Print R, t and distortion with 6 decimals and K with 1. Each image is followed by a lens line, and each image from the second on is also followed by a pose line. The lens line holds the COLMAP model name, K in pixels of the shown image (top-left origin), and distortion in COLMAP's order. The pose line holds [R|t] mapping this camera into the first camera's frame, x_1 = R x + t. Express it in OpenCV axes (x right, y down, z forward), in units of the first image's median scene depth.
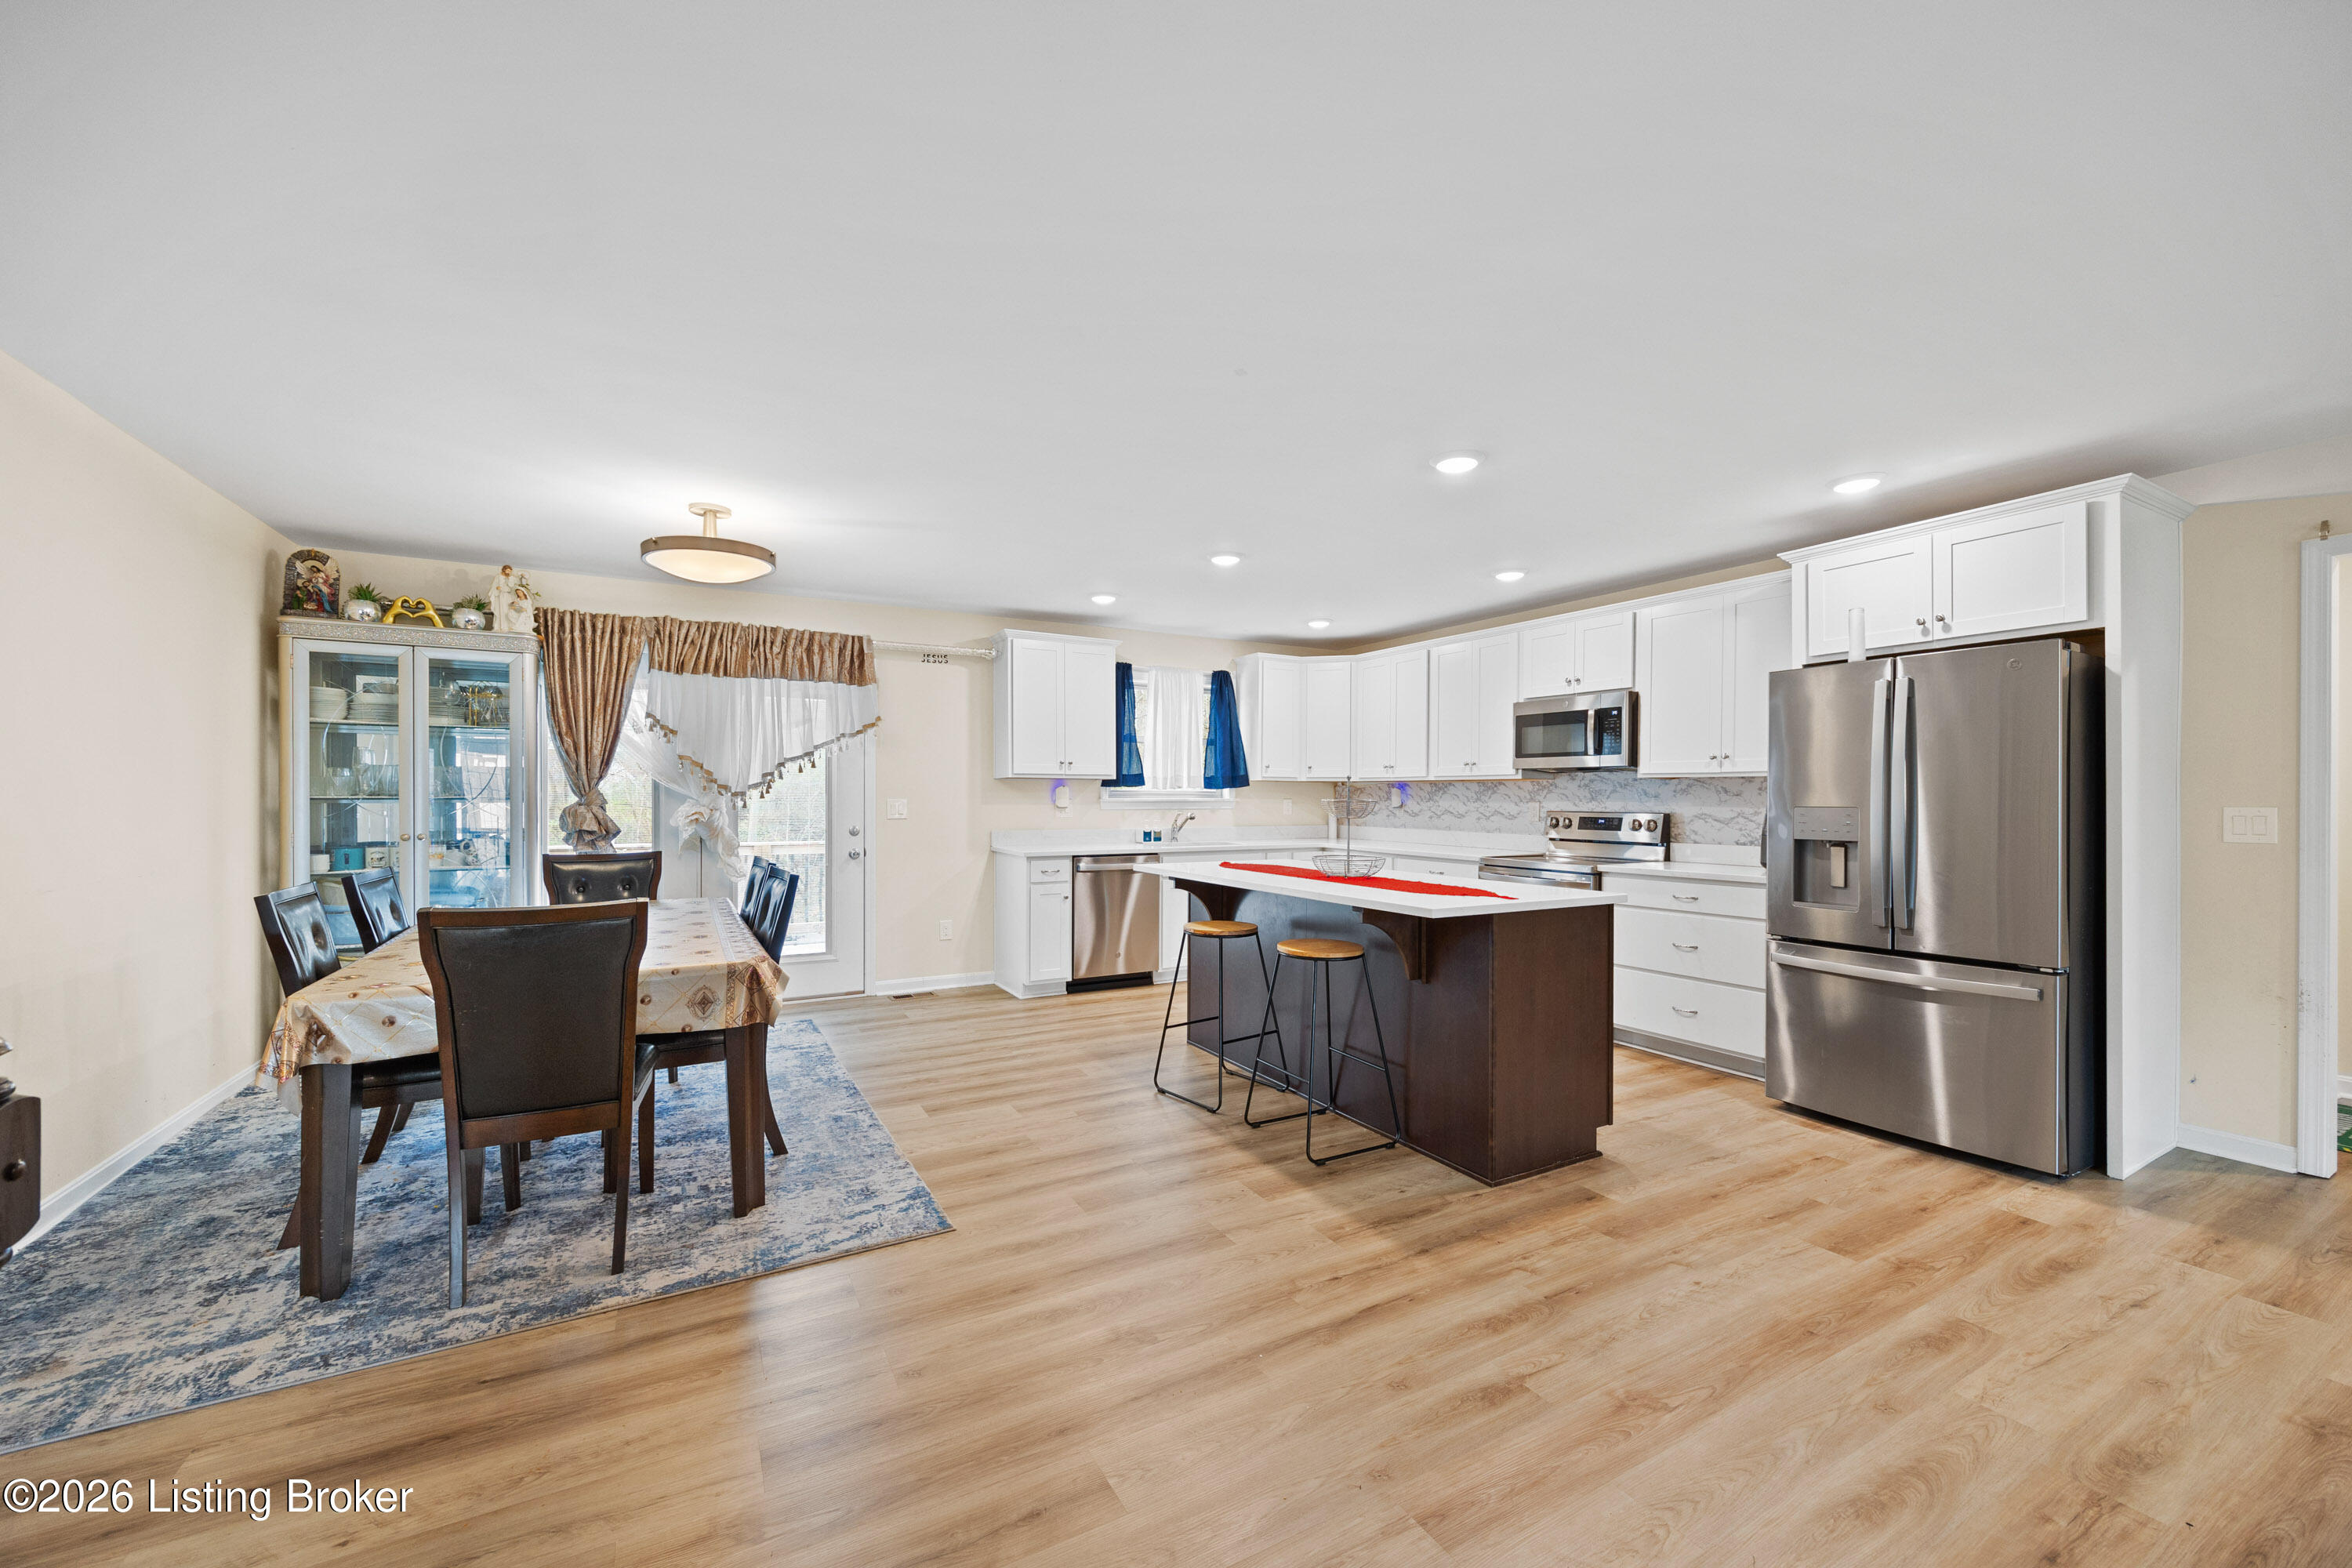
lens RADIAL K [[931.4, 0, 1189.4], [0, 931.4, 800.6], [0, 0, 1]] dist [-0.002258, -0.000319]
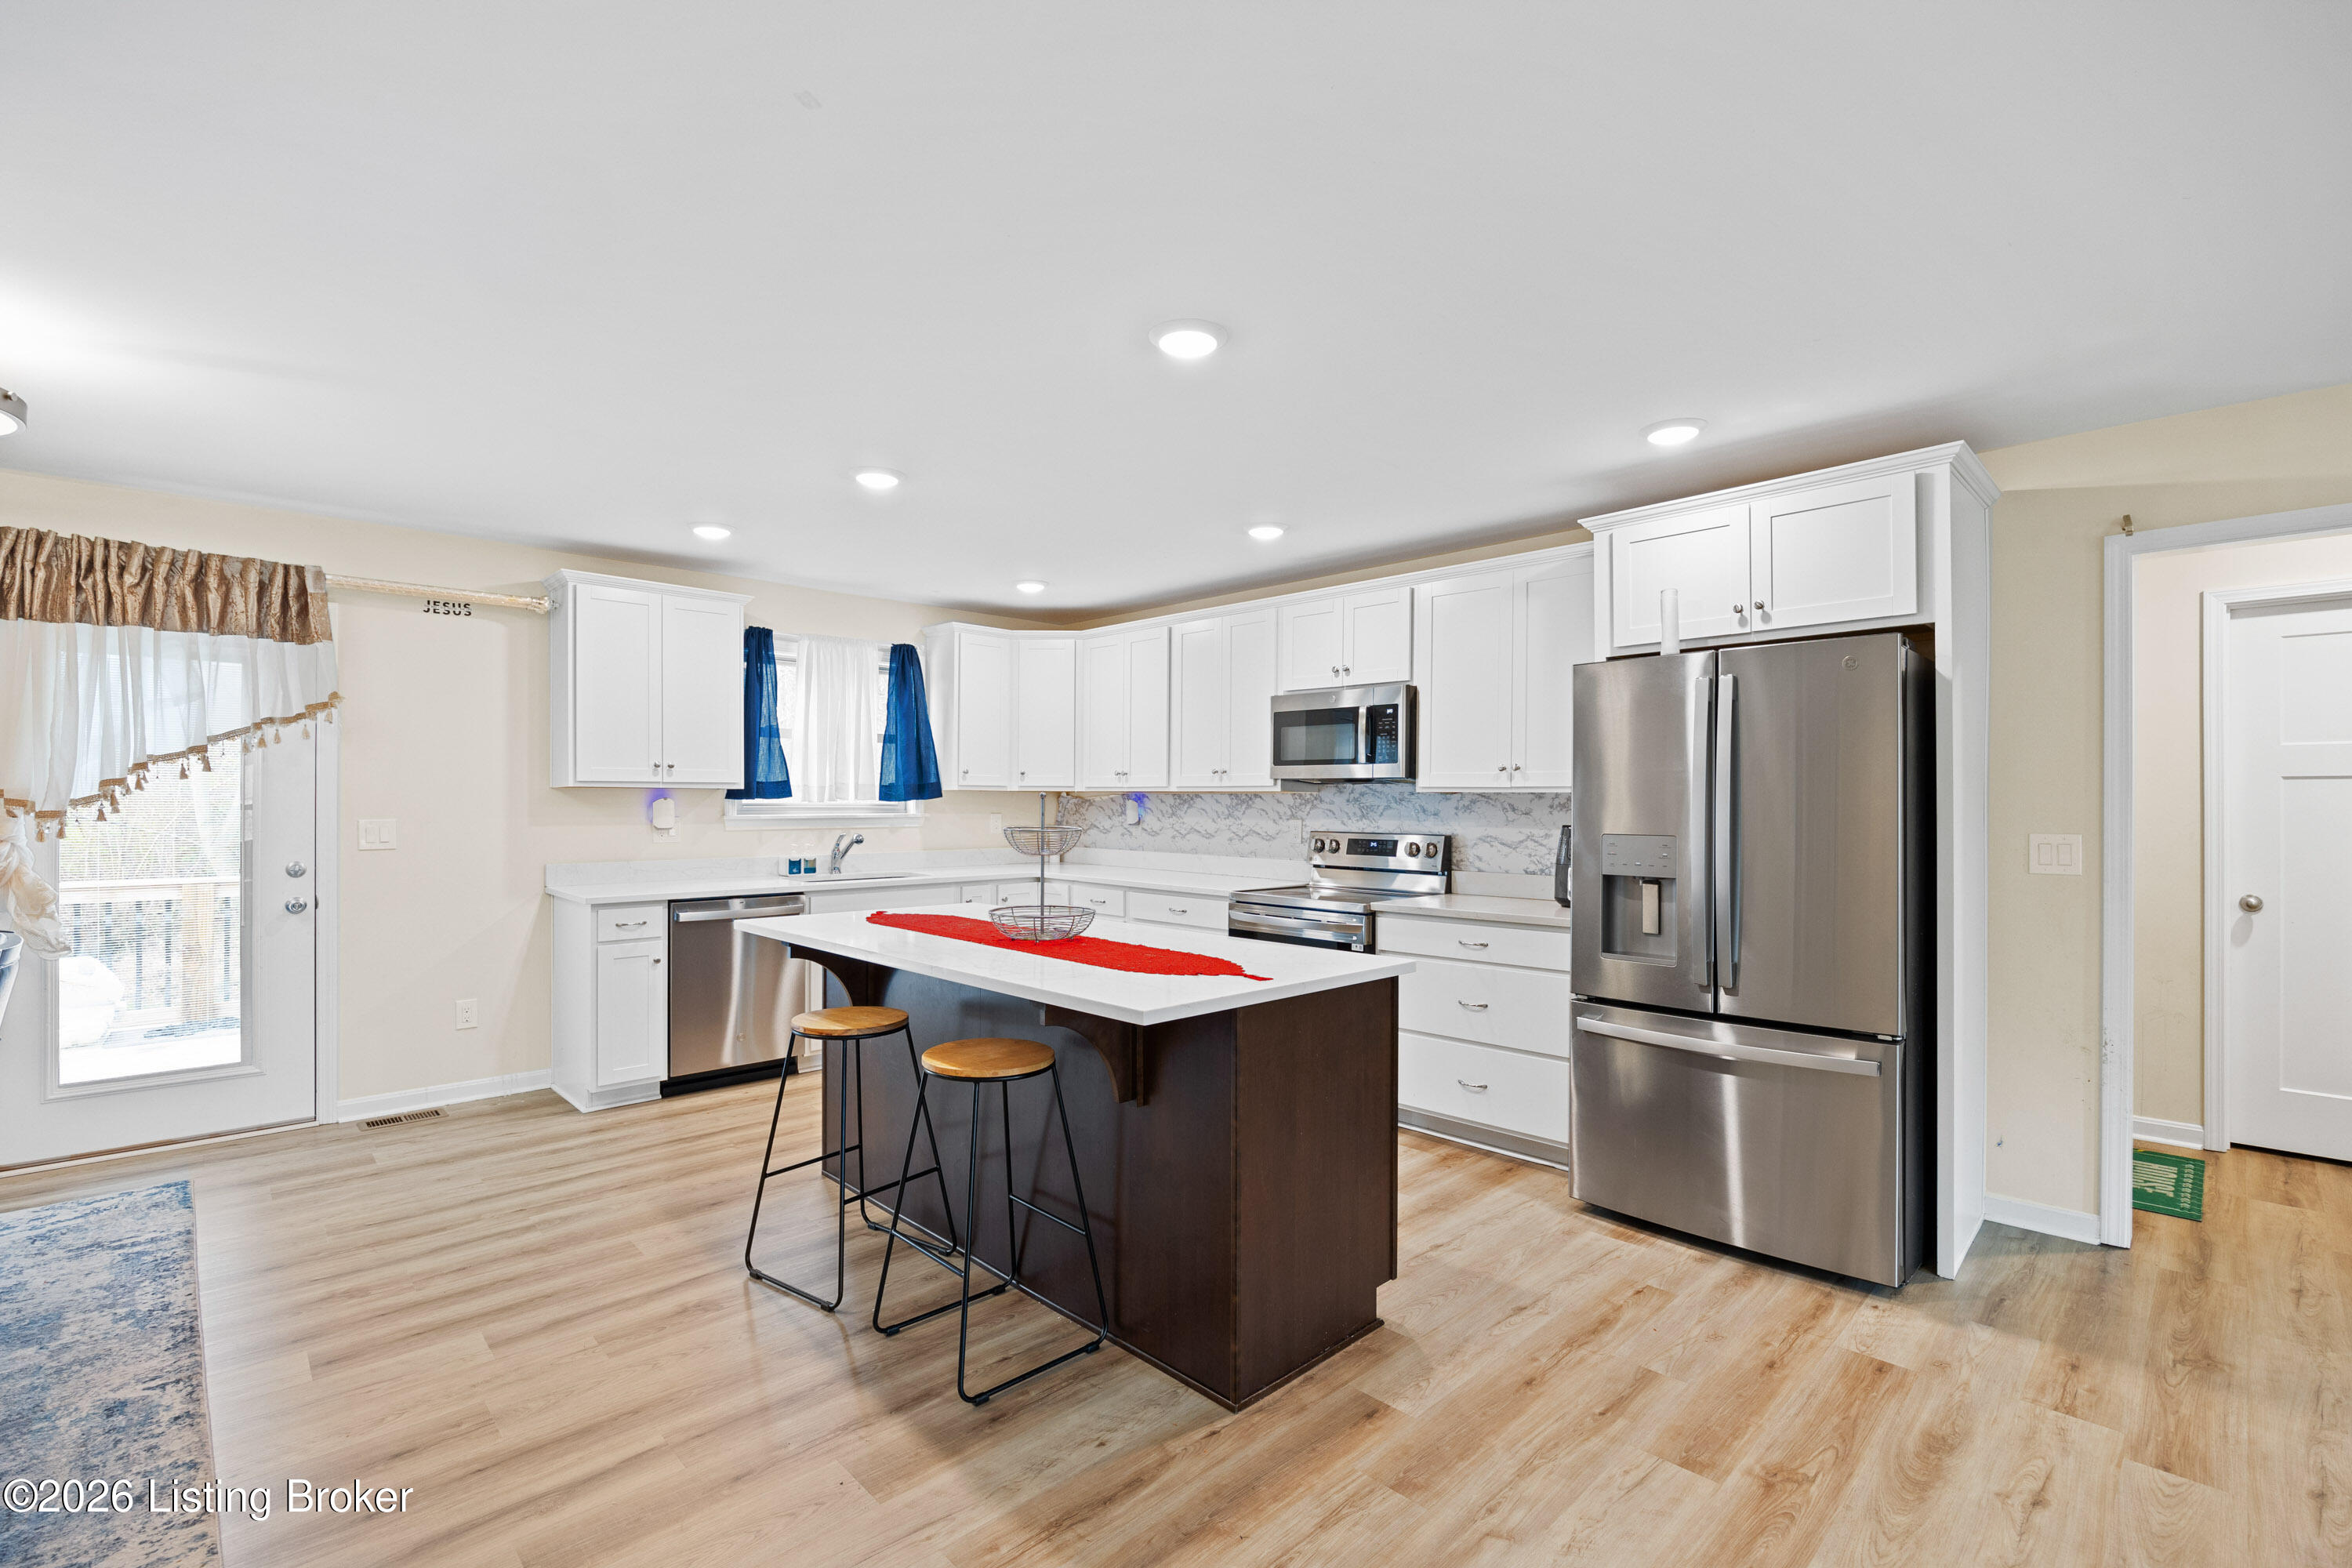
lens RADIAL K [[1053.5, 0, 1196.0], [0, 1053.5, 790.0], [0, 0, 1]] dist [-0.014805, -0.000350]
pose [[0.966703, 0.003445, 0.255880, 0.069887], [-0.000153, 0.999917, -0.012886, -0.016452], [-0.255903, 0.012418, 0.966623, 0.183832]]
